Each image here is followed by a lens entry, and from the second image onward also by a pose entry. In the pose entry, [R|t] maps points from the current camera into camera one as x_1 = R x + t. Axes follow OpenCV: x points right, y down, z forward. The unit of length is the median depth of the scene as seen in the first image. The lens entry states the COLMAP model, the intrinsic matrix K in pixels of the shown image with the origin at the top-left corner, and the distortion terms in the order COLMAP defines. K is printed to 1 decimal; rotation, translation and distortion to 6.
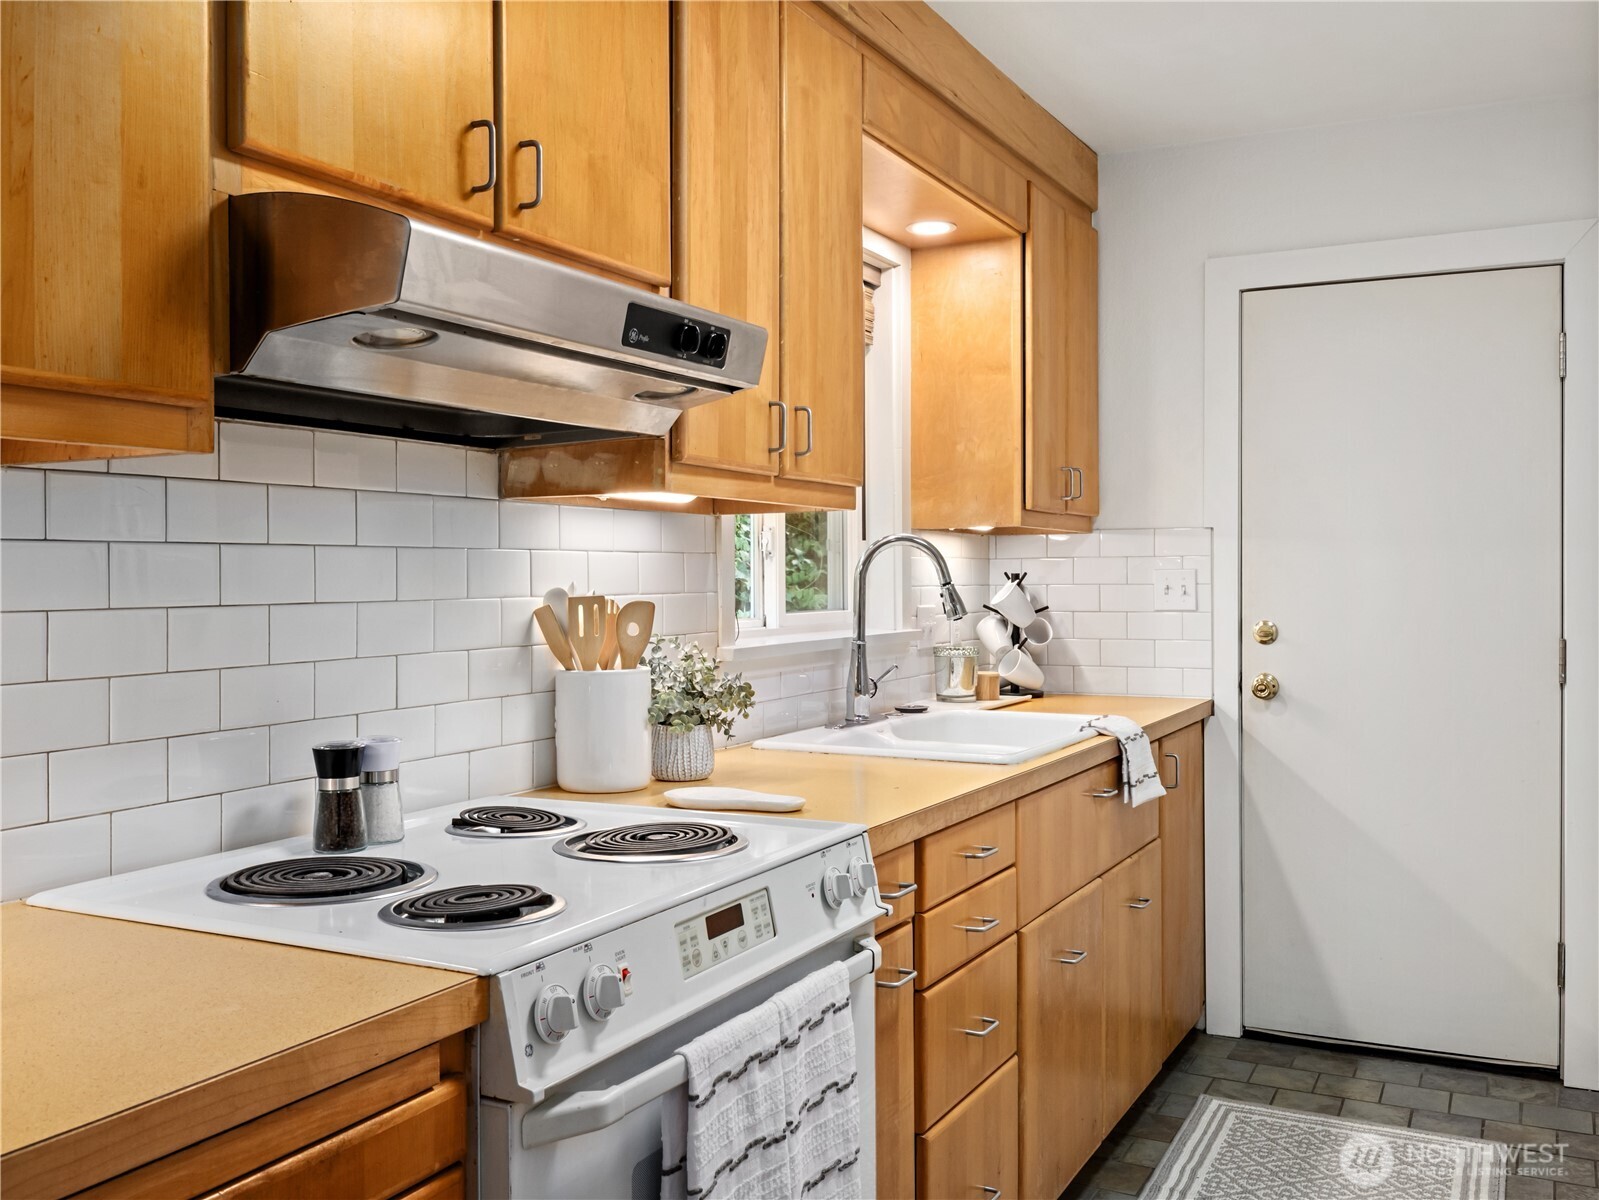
lens RADIAL K [[1445.8, 0, 799.5], [0, 1445.8, 600.0], [0, 0, 1]] dist [0.044524, -0.091365]
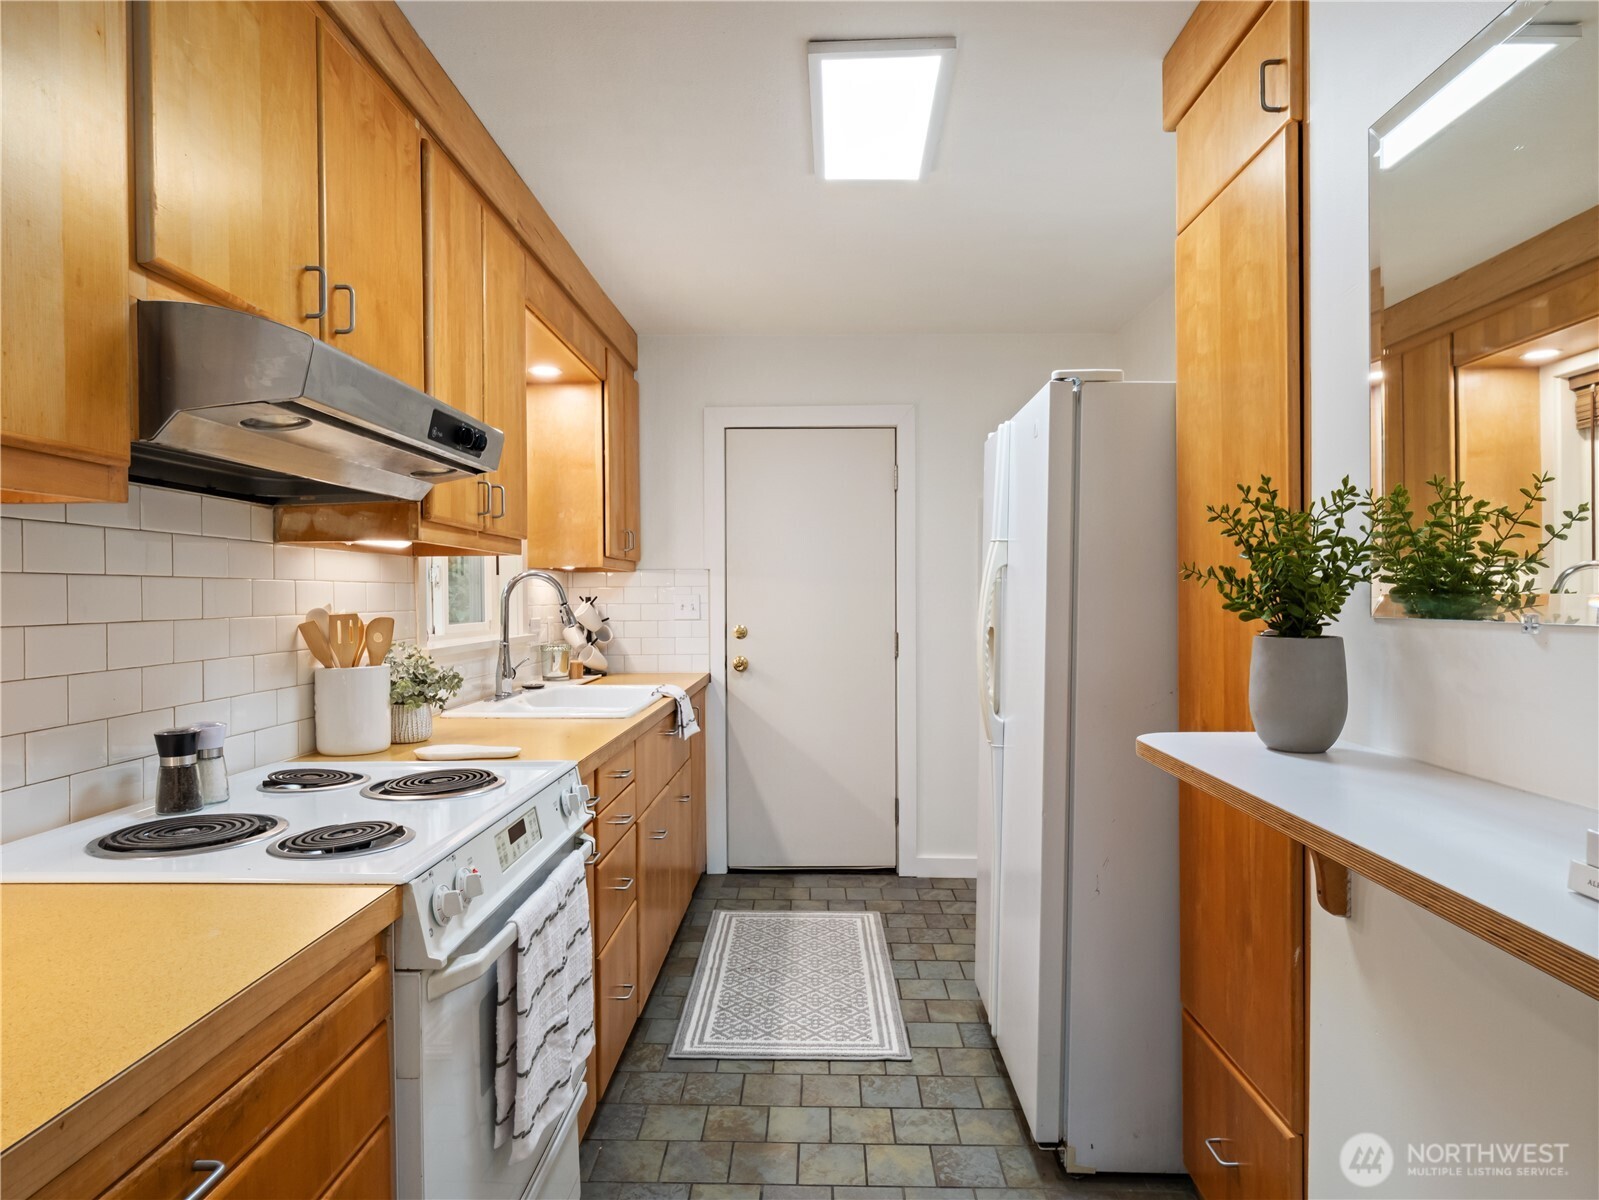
lens RADIAL K [[919.2, 0, 799.7], [0, 919.2, 617.3], [0, 0, 1]] dist [0.001742, 0.000160]
pose [[0.899206, -0.010493, 0.437400, -0.146783], [0.008675, 0.999943, 0.006153, -0.001182], [-0.437440, -0.001738, 0.899246, 0.016998]]
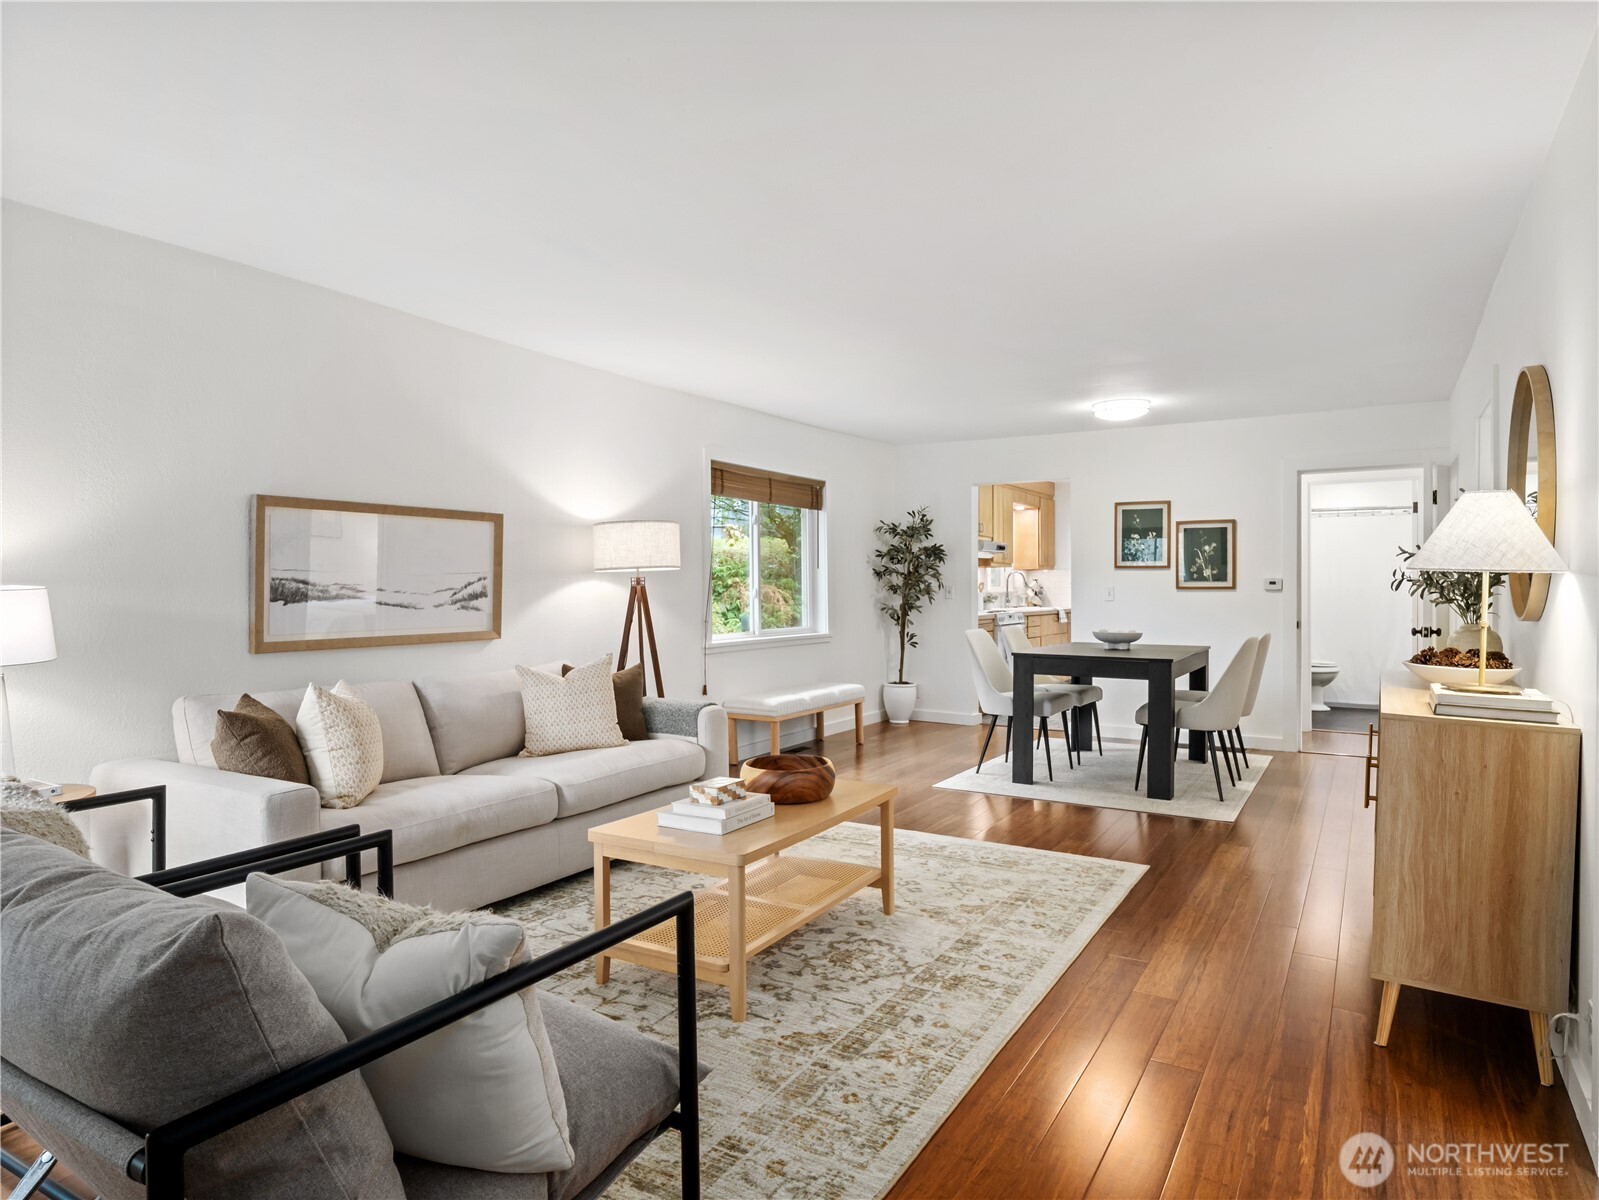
lens RADIAL K [[957.1, 0, 799.5], [0, 957.1, 600.0], [0, 0, 1]] dist [0.001335, 0.000240]
pose [[0.998101, 0.004909, -0.061398, -0.709878], [-0.005236, 0.999973, -0.005155, 0.114576], [0.061371, 0.005467, 0.998100, -3.555532]]
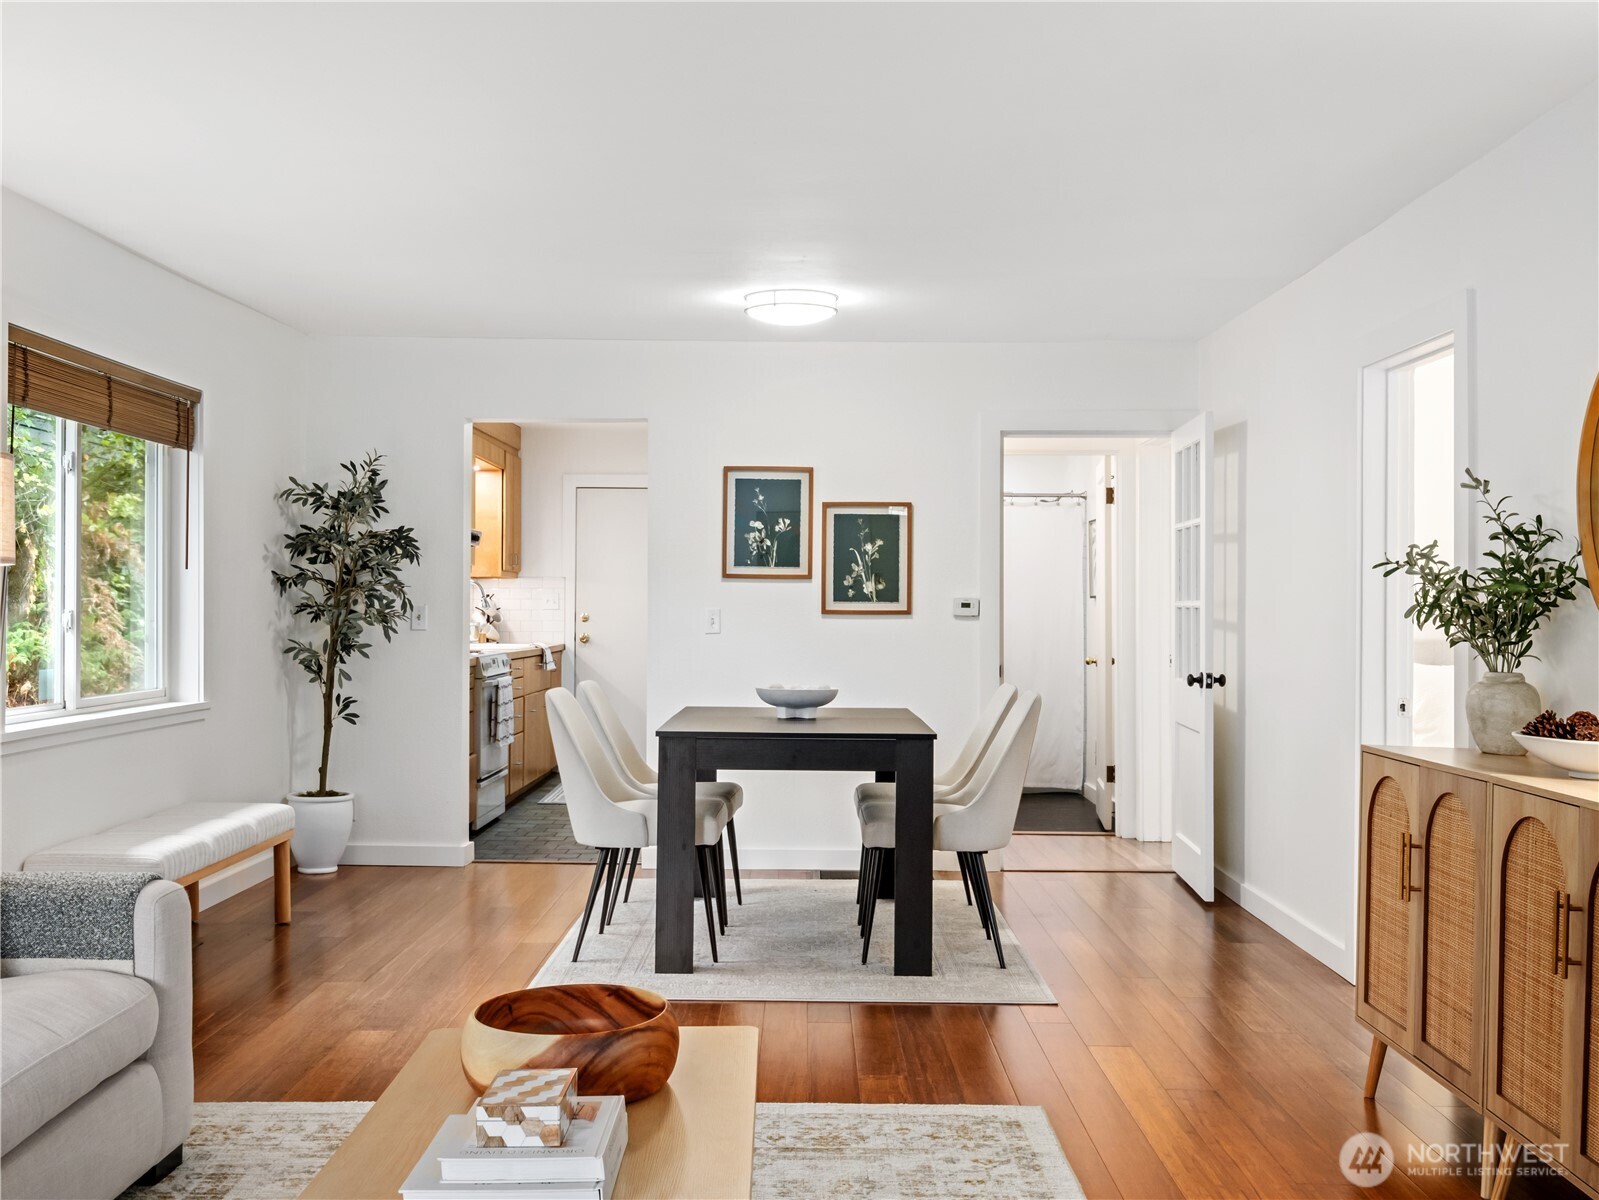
lens RADIAL K [[1610.3, 0, 800.6], [0, 1610.3, 593.6], [0, 0, 1]] dist [0.119818, -0.322869]
pose [[0.887885, 0.013772, 0.459860, -1.197837], [-0.001357, 0.999626, -0.027317, 0.102430], [-0.460064, 0.023631, 0.887571, -3.146661]]
